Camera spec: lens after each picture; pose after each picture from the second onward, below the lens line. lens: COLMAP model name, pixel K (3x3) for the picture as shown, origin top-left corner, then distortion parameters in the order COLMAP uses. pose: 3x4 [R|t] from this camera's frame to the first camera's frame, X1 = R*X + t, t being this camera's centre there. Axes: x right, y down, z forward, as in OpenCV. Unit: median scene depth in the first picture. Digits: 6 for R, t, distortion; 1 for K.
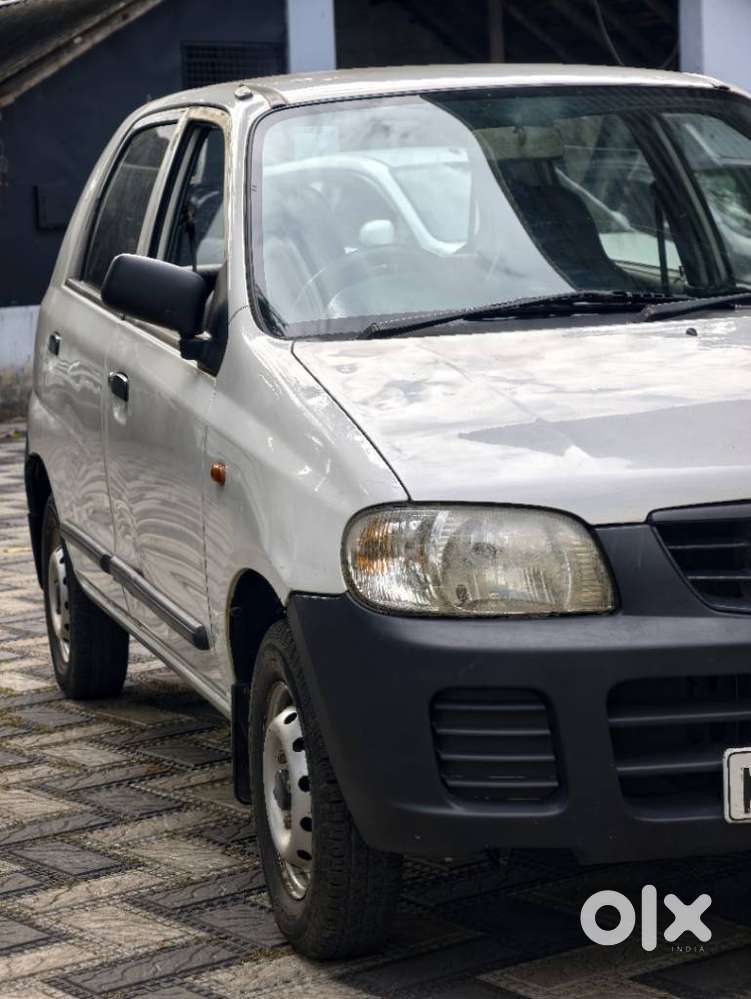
lens RADIAL K [[2442.2, 0, 402.2], [0, 2442.2, 506.1], [0, 0, 1]] dist [0.369364, -1.521607]
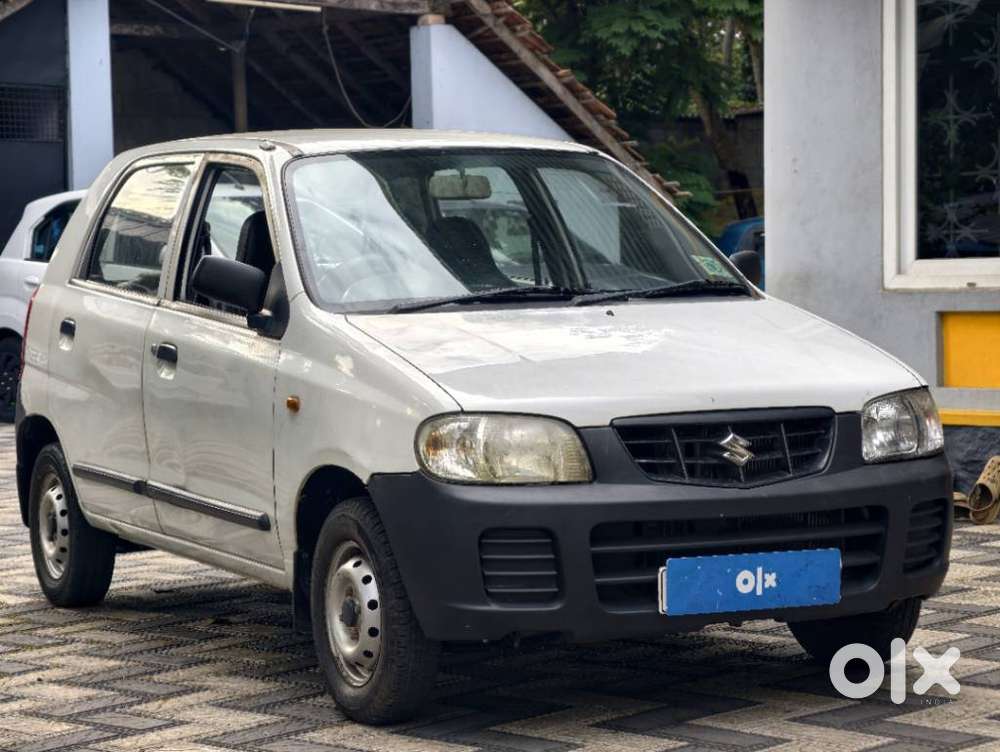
lens RADIAL K [[2444.6, 0, 500.0], [0, 2444.6, 376.0], [0, 0, 1]] dist [0.369364, -1.521607]
pose [[0.983739, 0.012835, 0.179144, -0.224689], [-0.000648, 0.997690, -0.067922, 0.072353], [-0.179602, 0.066702, 0.981475, -0.481023]]
